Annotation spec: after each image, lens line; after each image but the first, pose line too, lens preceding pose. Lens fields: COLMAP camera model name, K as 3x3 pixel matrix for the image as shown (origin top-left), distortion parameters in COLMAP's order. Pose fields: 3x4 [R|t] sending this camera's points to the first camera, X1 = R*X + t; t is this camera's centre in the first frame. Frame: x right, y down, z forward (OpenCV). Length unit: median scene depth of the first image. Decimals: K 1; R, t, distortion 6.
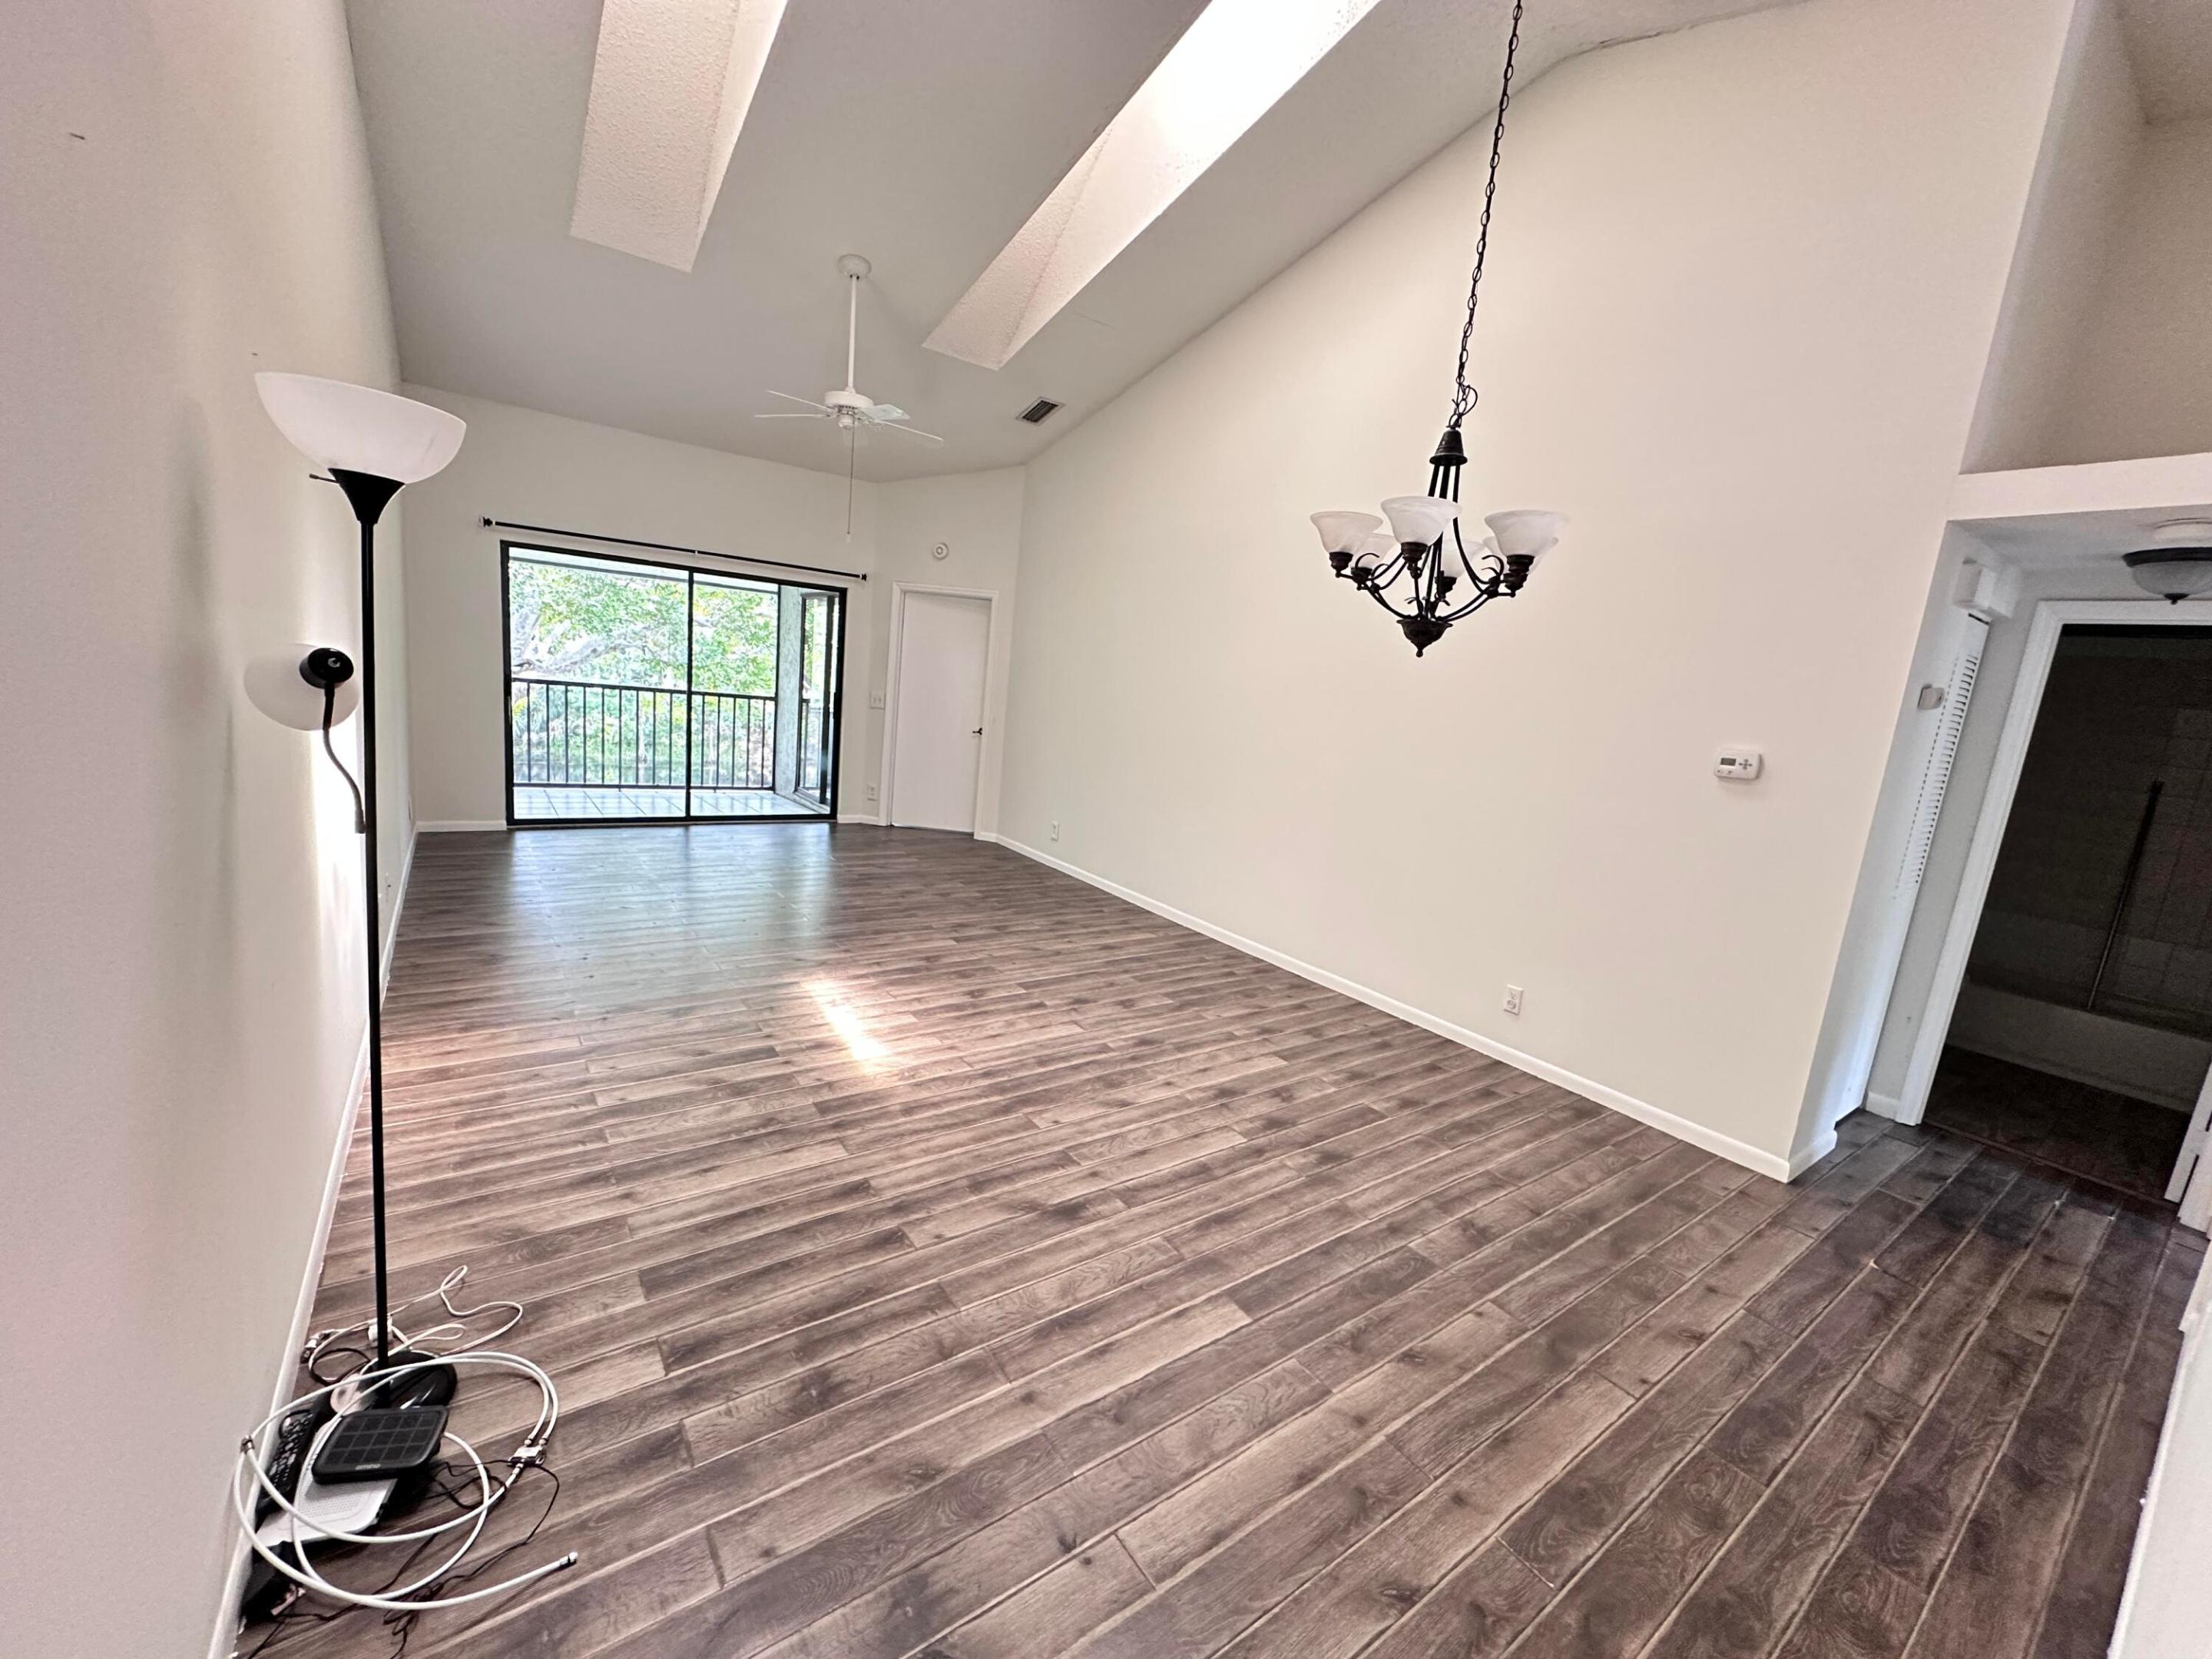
lens RADIAL K [[877.8, 0, 1106.0], [0, 877.8, 829.5], [0, 0, 1]] dist [-0.001132, 0.000050]
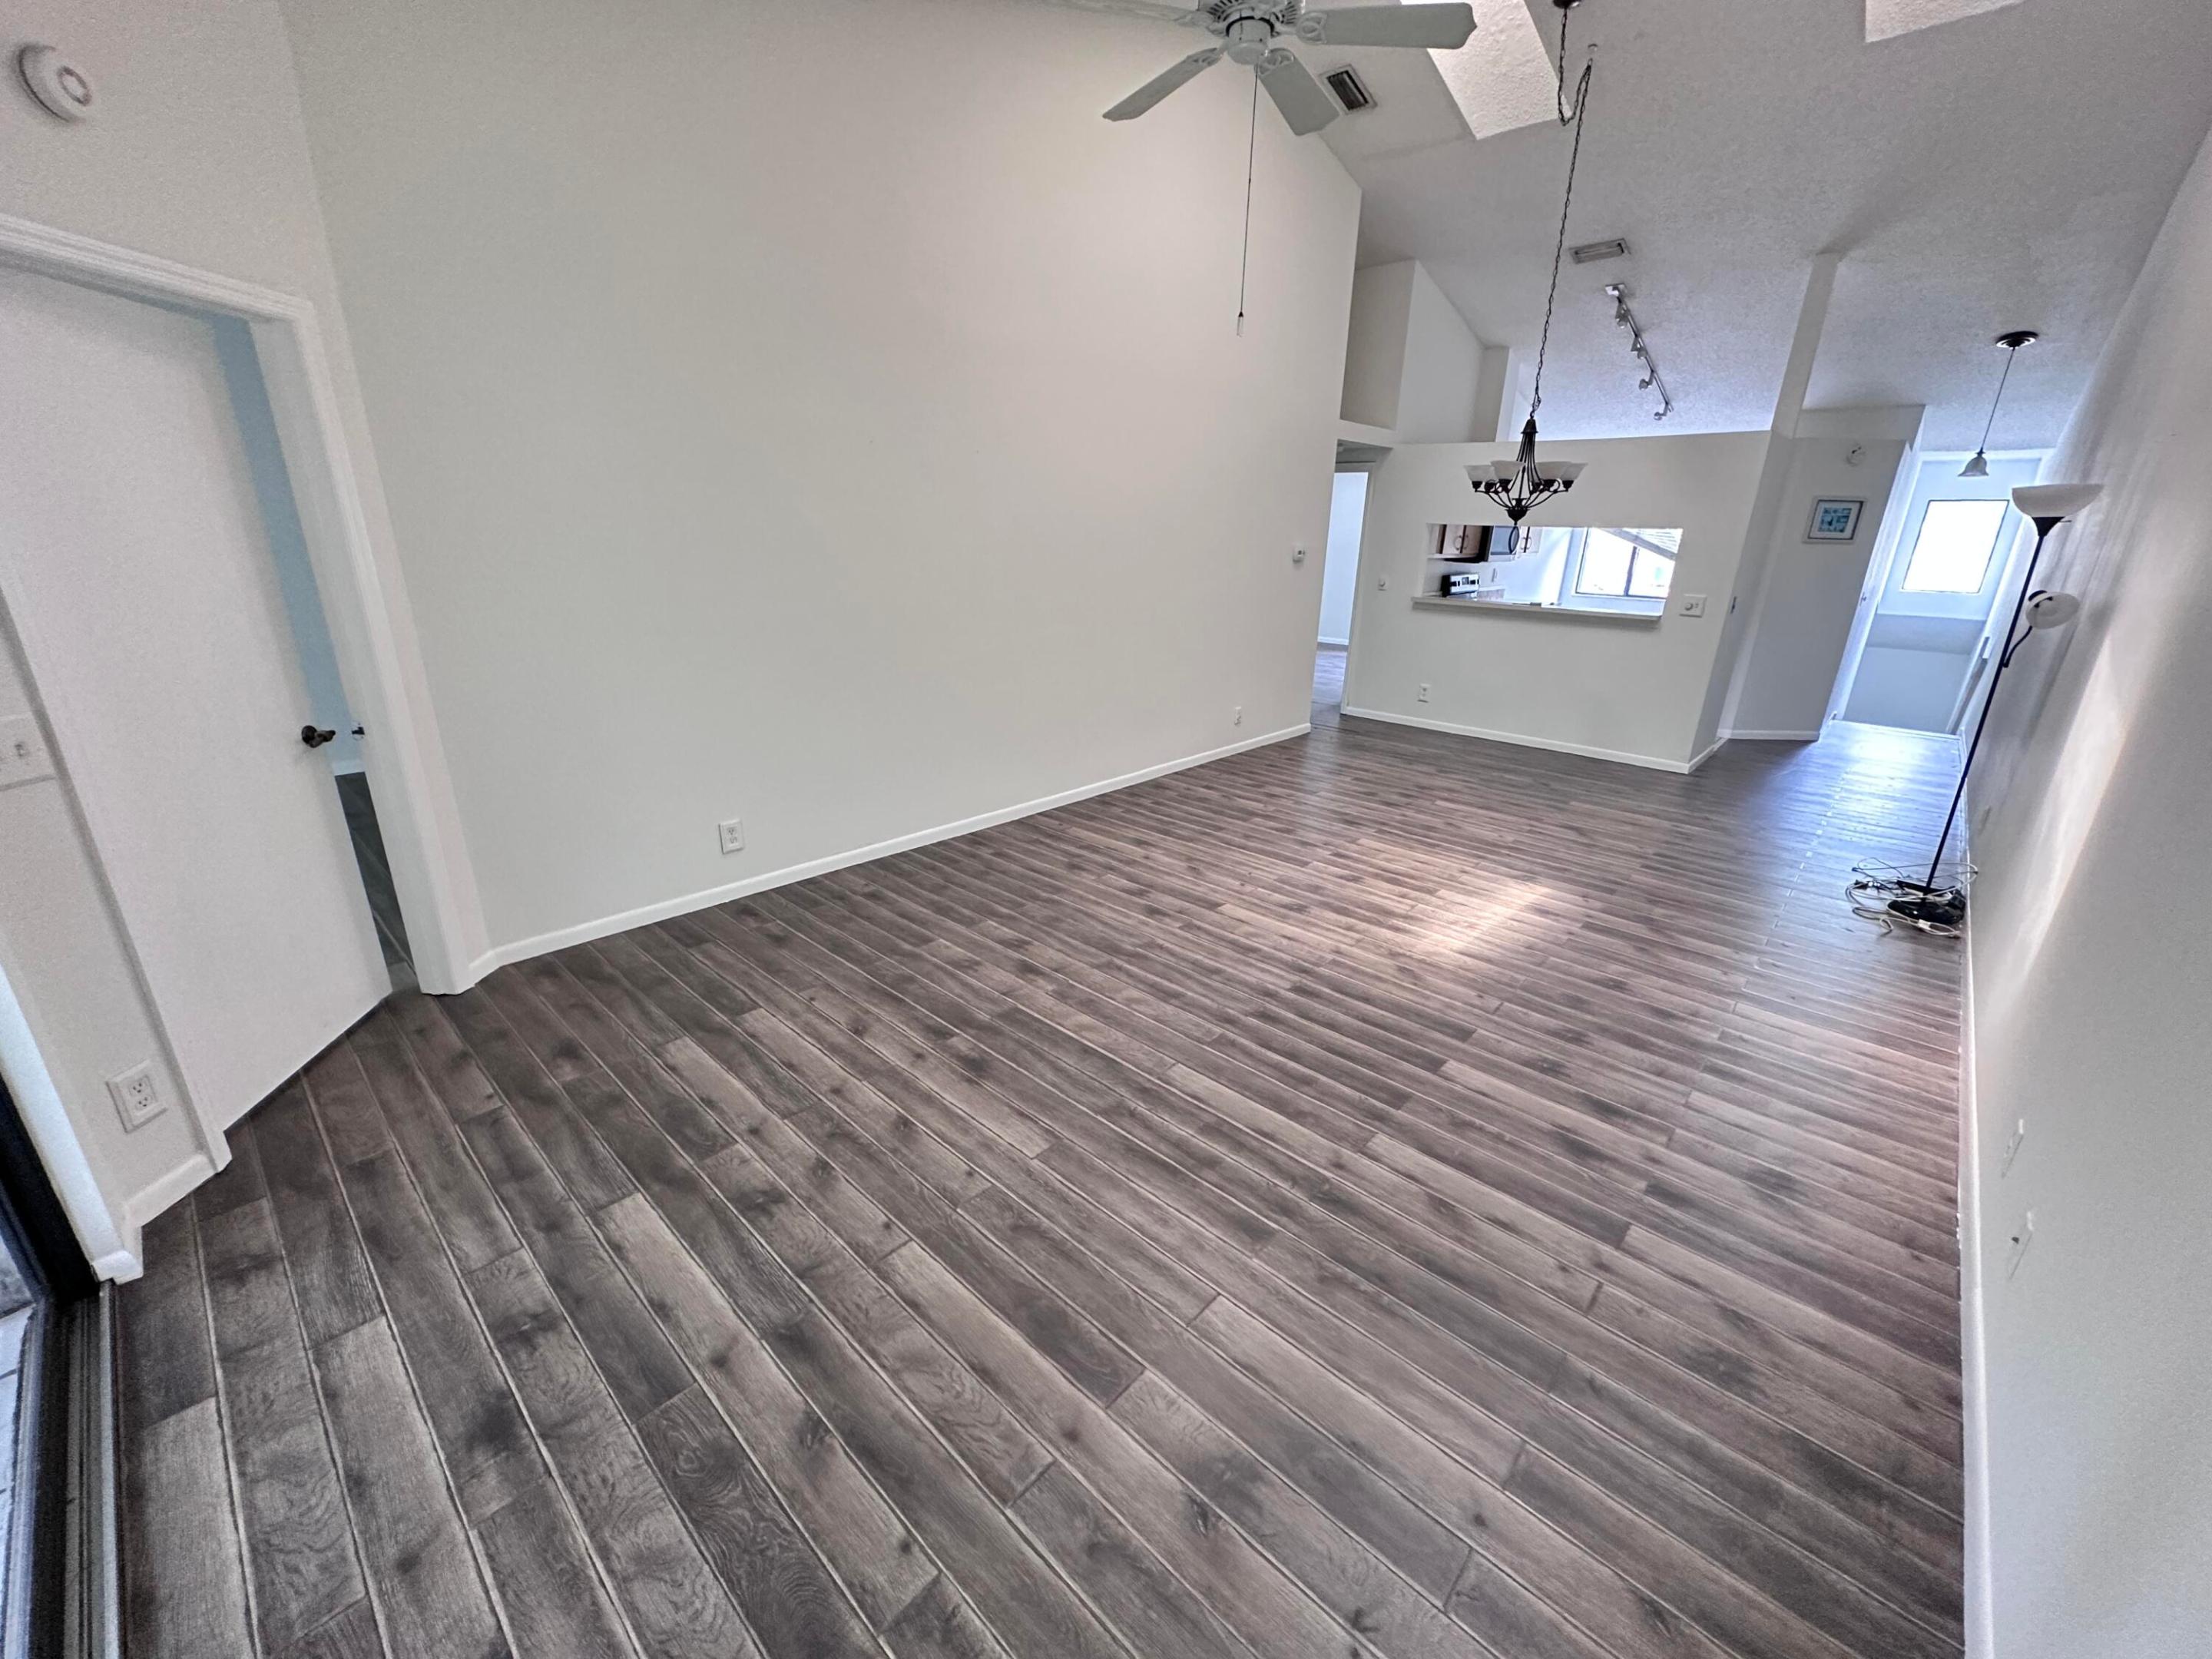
lens RADIAL K [[874.1, 0, 1106.0], [0, 874.1, 829.5], [0, 0, 1]] dist [0.000742, 0.000125]
pose [[-0.201404, -0.417959, 0.885859, -1.418358], [0.124702, 0.886092, 0.446420, -0.523152], [-0.971538, 0.200379, -0.126343, 2.021291]]
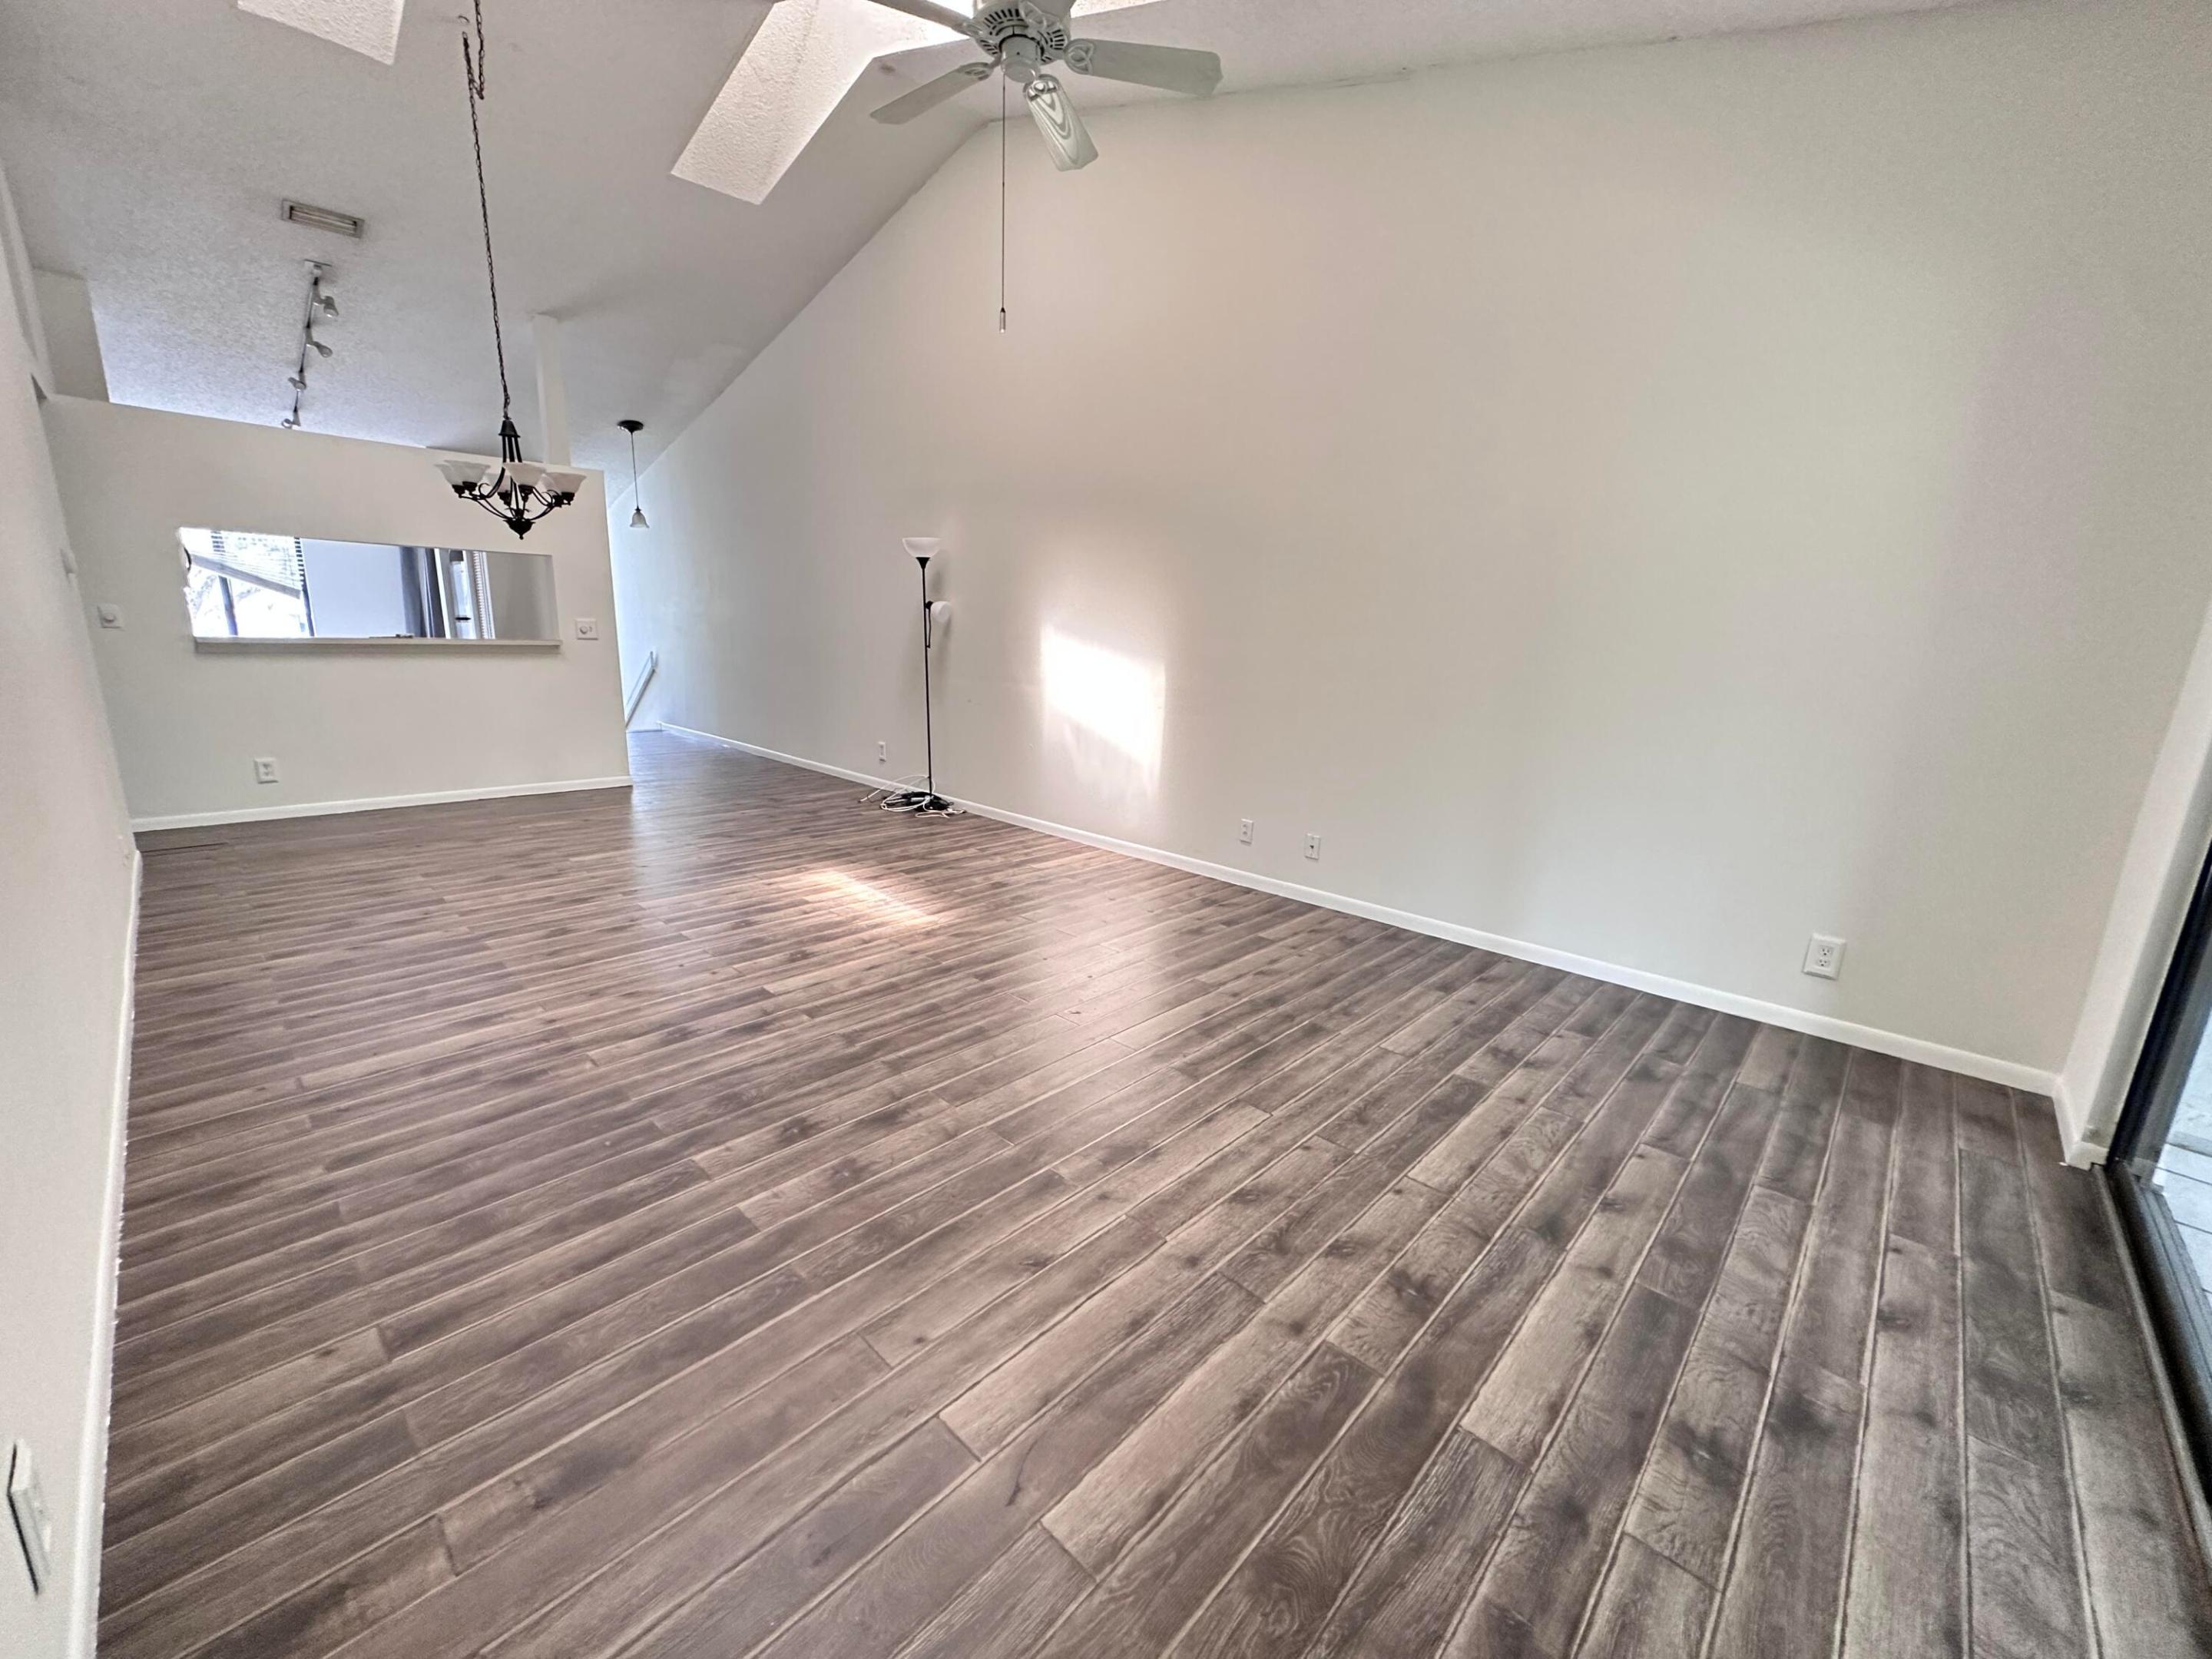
lens RADIAL K [[876.0, 0, 1106.0], [0, 876.0, 829.5], [0, 0, 1]] dist [-0.000839, 0.000193]
pose [[-0.973396, -0.085469, -0.212590, -0.454107], [-0.160125, 0.917395, 0.364344, -0.432816], [0.163889, 0.388692, -0.906675, 2.679188]]
